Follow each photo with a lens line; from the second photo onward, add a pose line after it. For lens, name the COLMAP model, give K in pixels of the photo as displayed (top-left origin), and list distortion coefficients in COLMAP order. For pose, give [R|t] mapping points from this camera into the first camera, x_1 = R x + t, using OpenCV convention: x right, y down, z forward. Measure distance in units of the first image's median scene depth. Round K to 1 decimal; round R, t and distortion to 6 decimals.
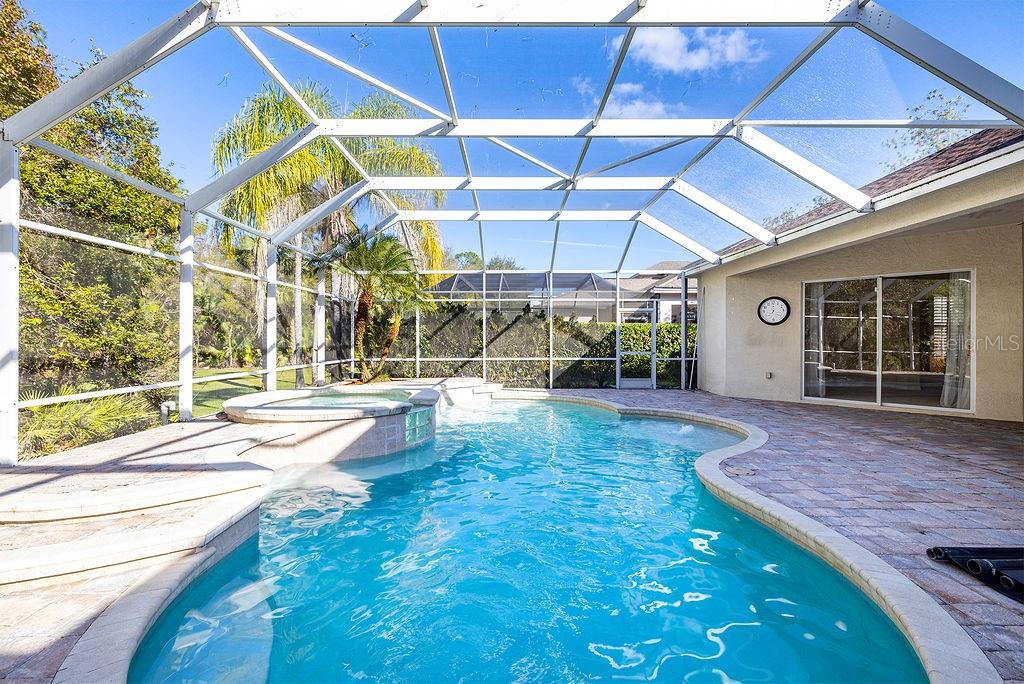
lens RADIAL K [[433.6, 0, 519.0], [0, 433.6, 337.3], [0, 0, 1]] dist [-0.000810, -0.000189]
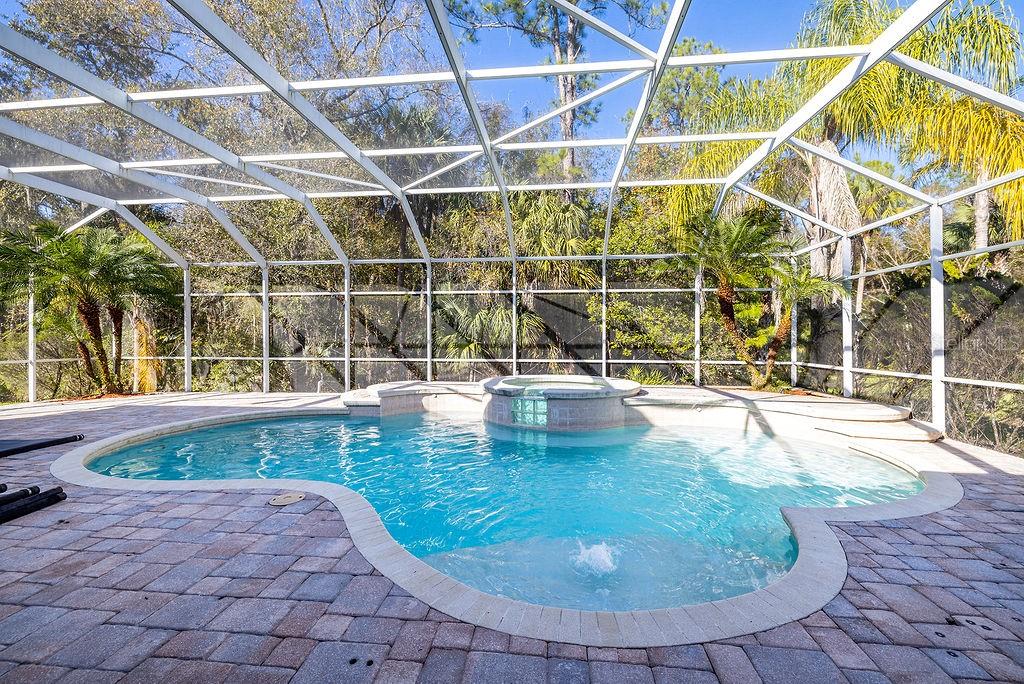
lens RADIAL K [[433.6, 0, 513.9], [0, 433.6, 337.3], [0, 0, 1]] dist [-0.000810, -0.000189]
pose [[-0.117029, 0.005239, -0.993115, 0.483448], [-0.001829, 0.999983, 0.005491, 0.000628], [0.993127, 0.002459, -0.117017, 0.579692]]
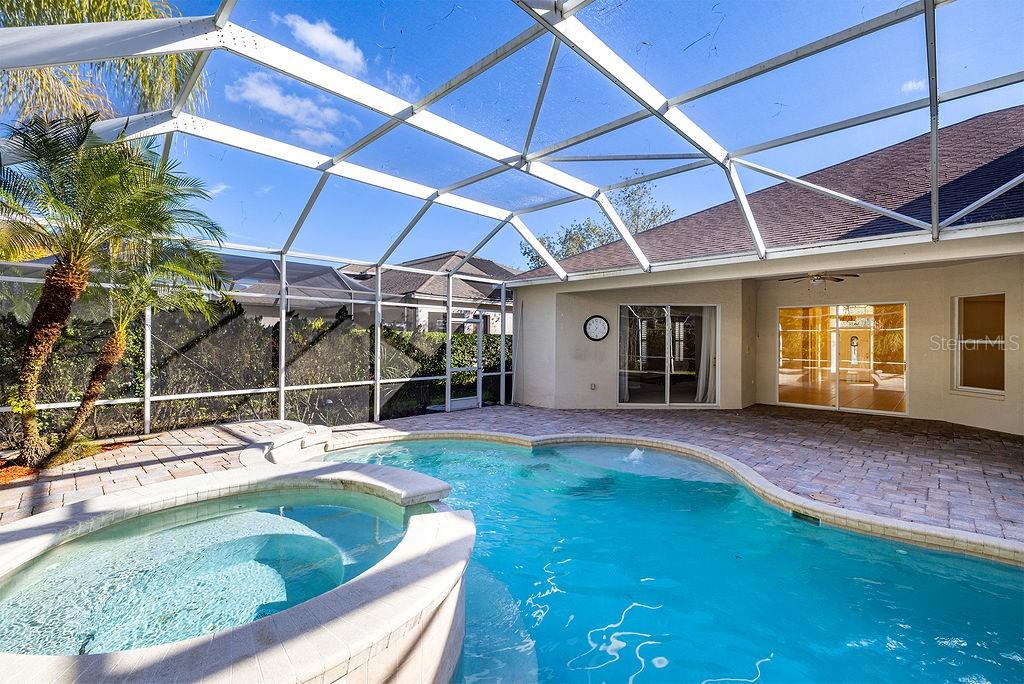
lens RADIAL K [[433.6, 0, 514.9], [0, 433.6, 341.5], [0, 0, 1]] dist [-0.000810, -0.000189]
pose [[0.705750, 0.001802, 0.708459, -0.292593], [-0.008850, 0.999941, 0.006273, -0.026866], [-0.708406, -0.010697, 0.705724, 0.304299]]
